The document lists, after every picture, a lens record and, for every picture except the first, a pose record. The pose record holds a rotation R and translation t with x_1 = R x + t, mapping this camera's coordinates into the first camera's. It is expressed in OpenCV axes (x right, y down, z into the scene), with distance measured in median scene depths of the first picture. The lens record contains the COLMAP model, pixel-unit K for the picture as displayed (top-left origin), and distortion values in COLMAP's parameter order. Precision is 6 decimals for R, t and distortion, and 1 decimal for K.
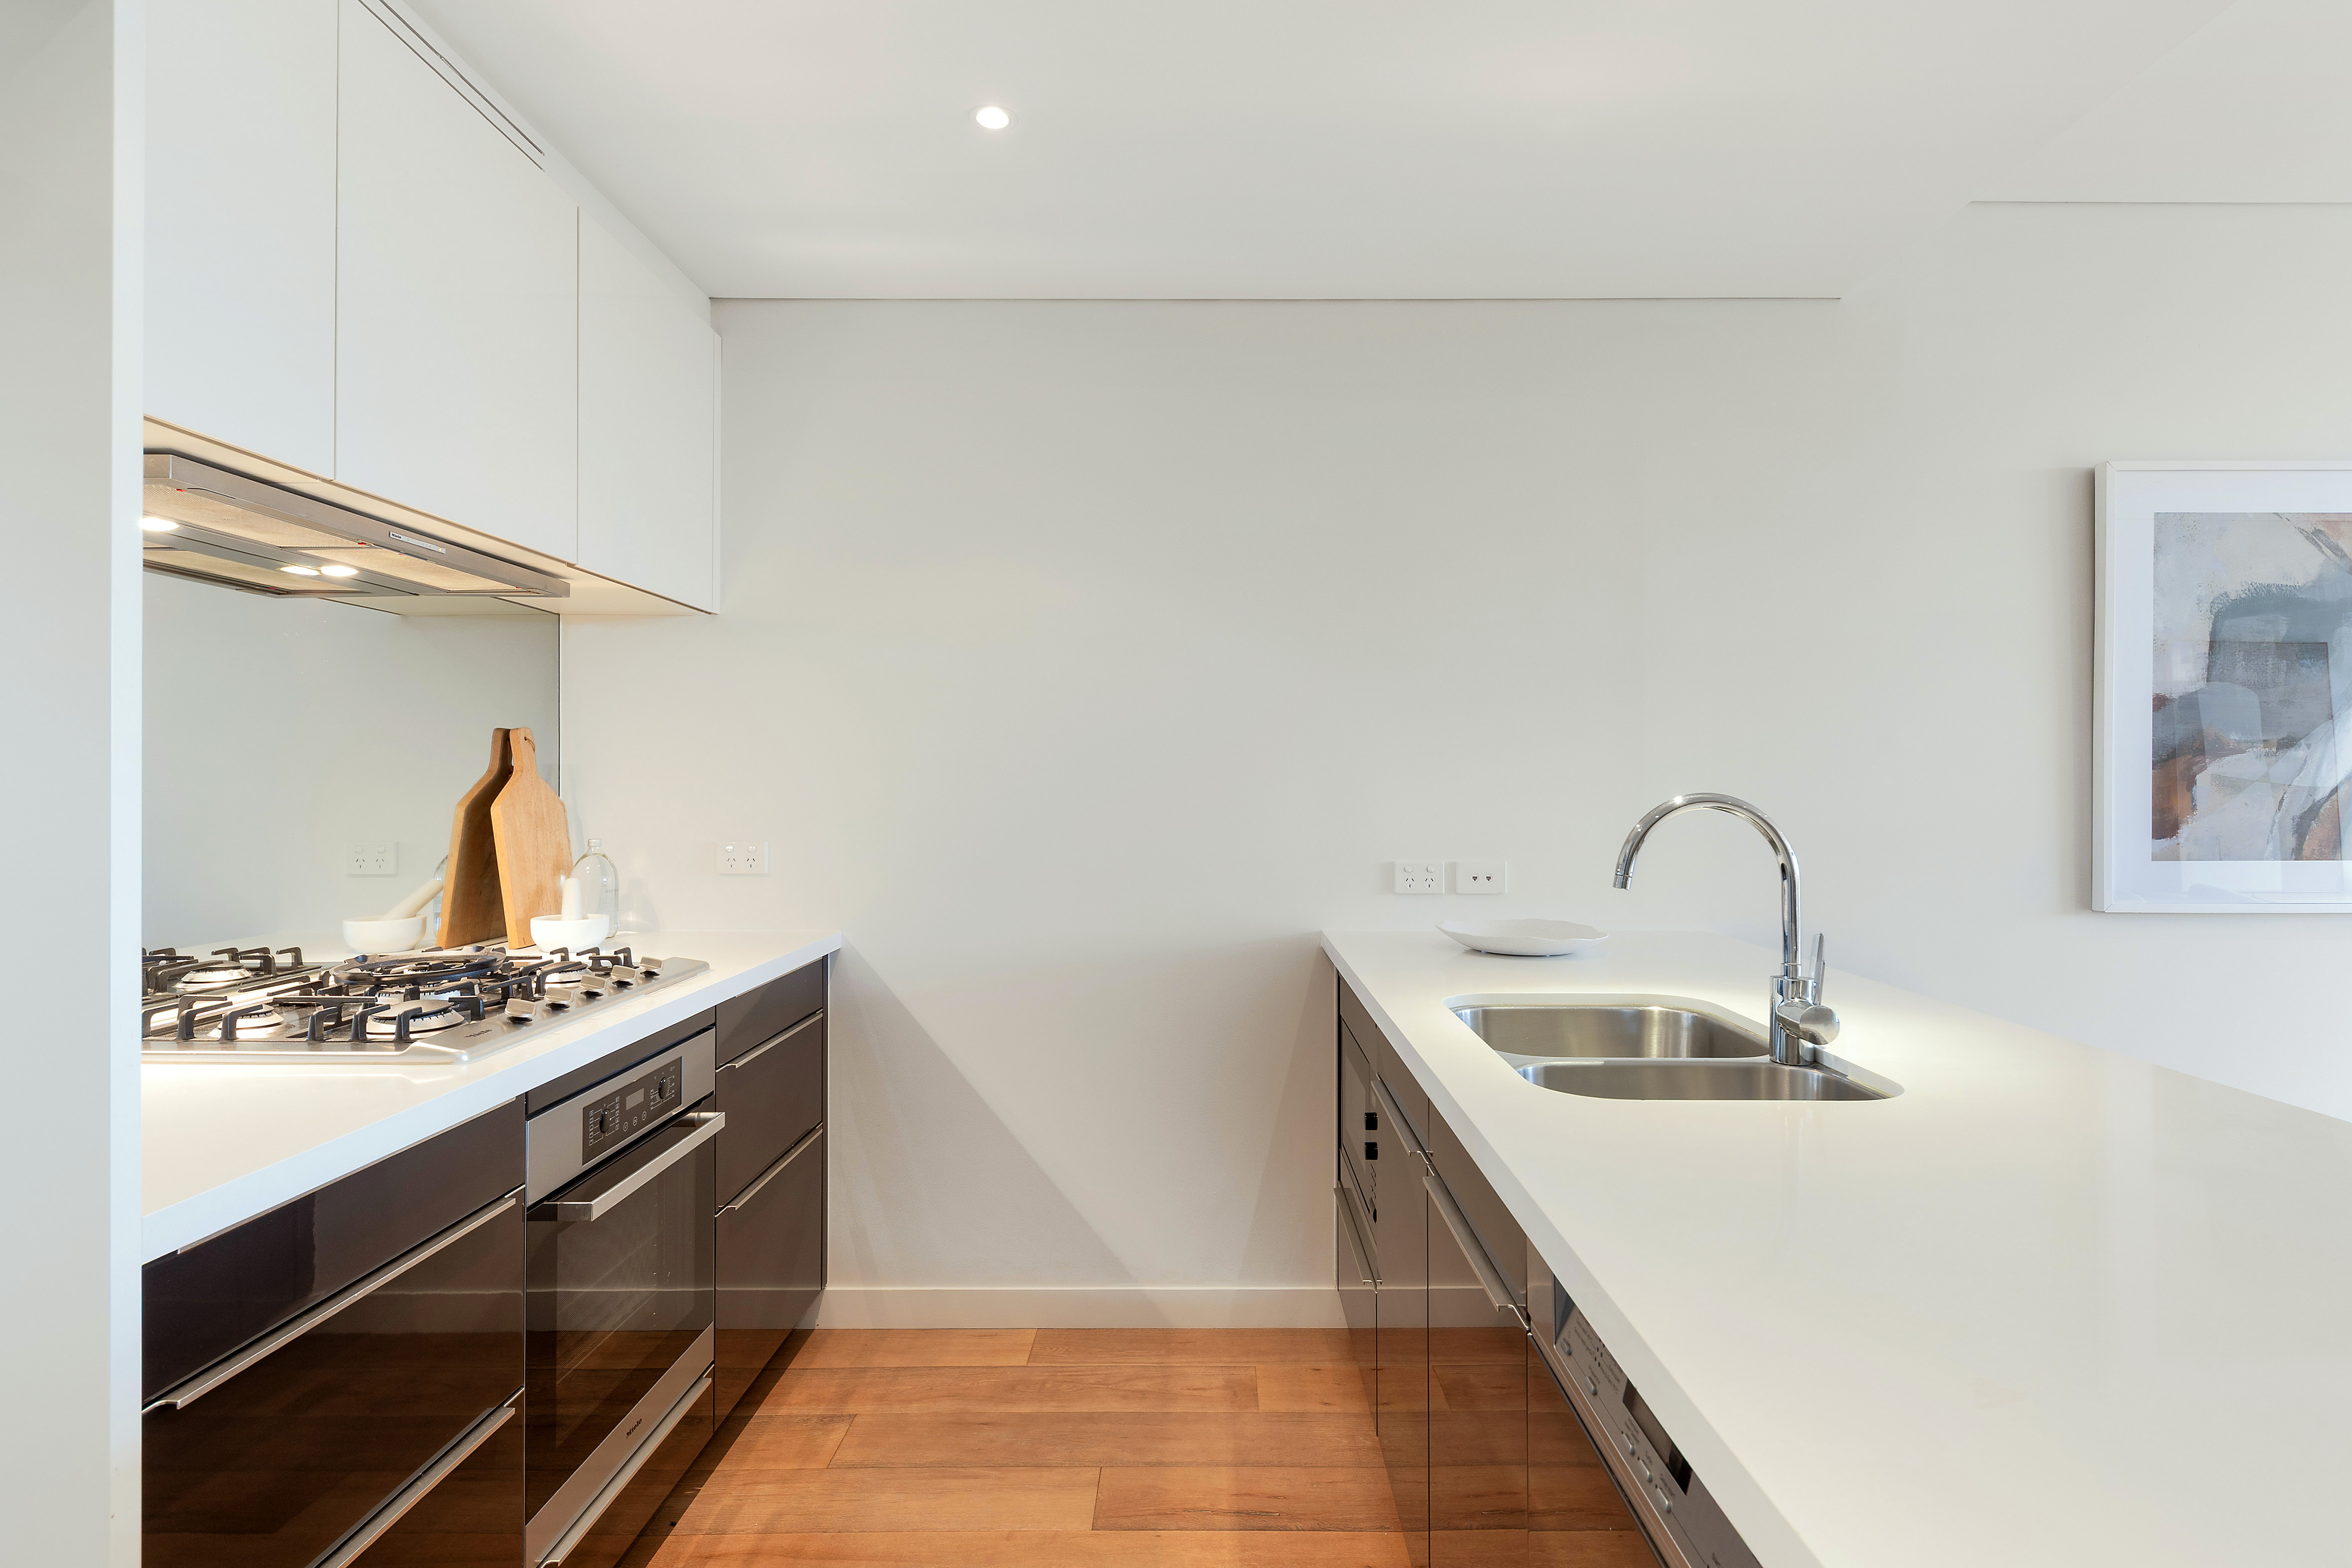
lens RADIAL K [[1333.4, 0, 1177.1], [0, 1333.4, 786.2], [0, 0, 1]] dist [0.004149, -0.000093]
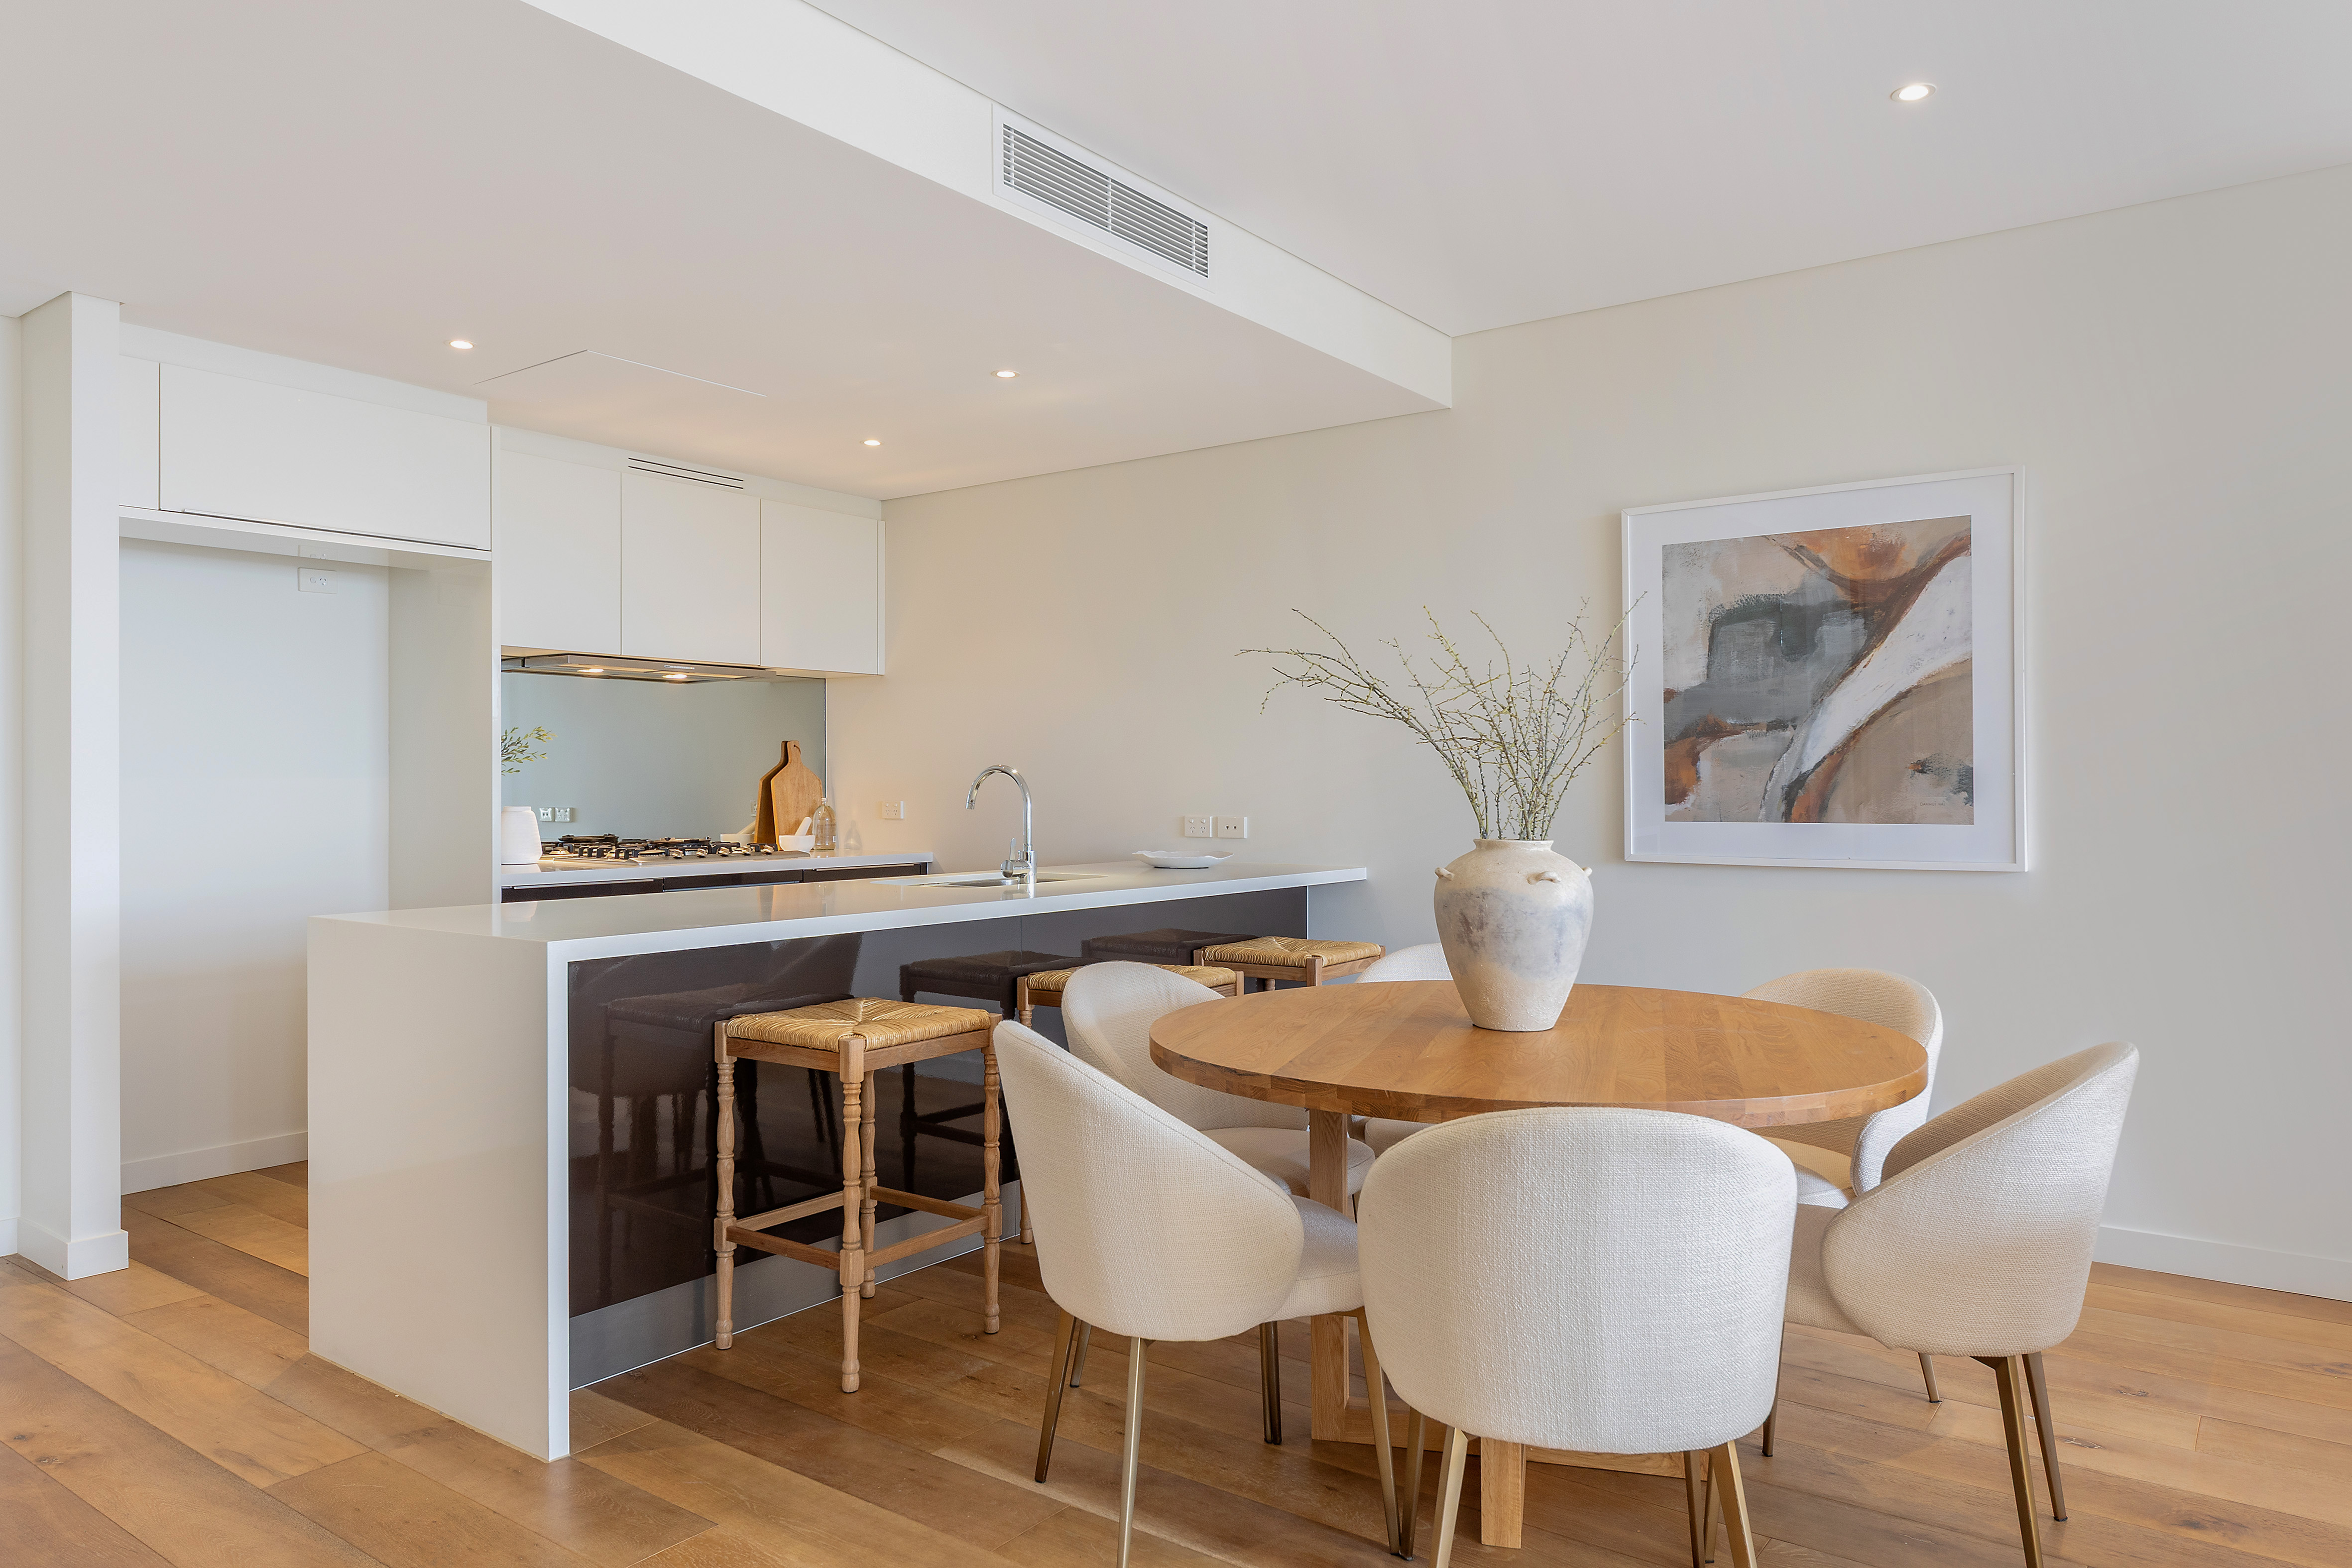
lens RADIAL K [[1514.2, 0, 1176.7], [0, 1514.2, 781.1], [0, 0, 1]] dist [0.001307, 0.000249]
pose [[0.807422, -0.002647, -0.589969, 1.199921], [0.002437, 0.999996, -0.001151, 0.018481], [0.589970, -0.000508, 0.807425, -0.421658]]
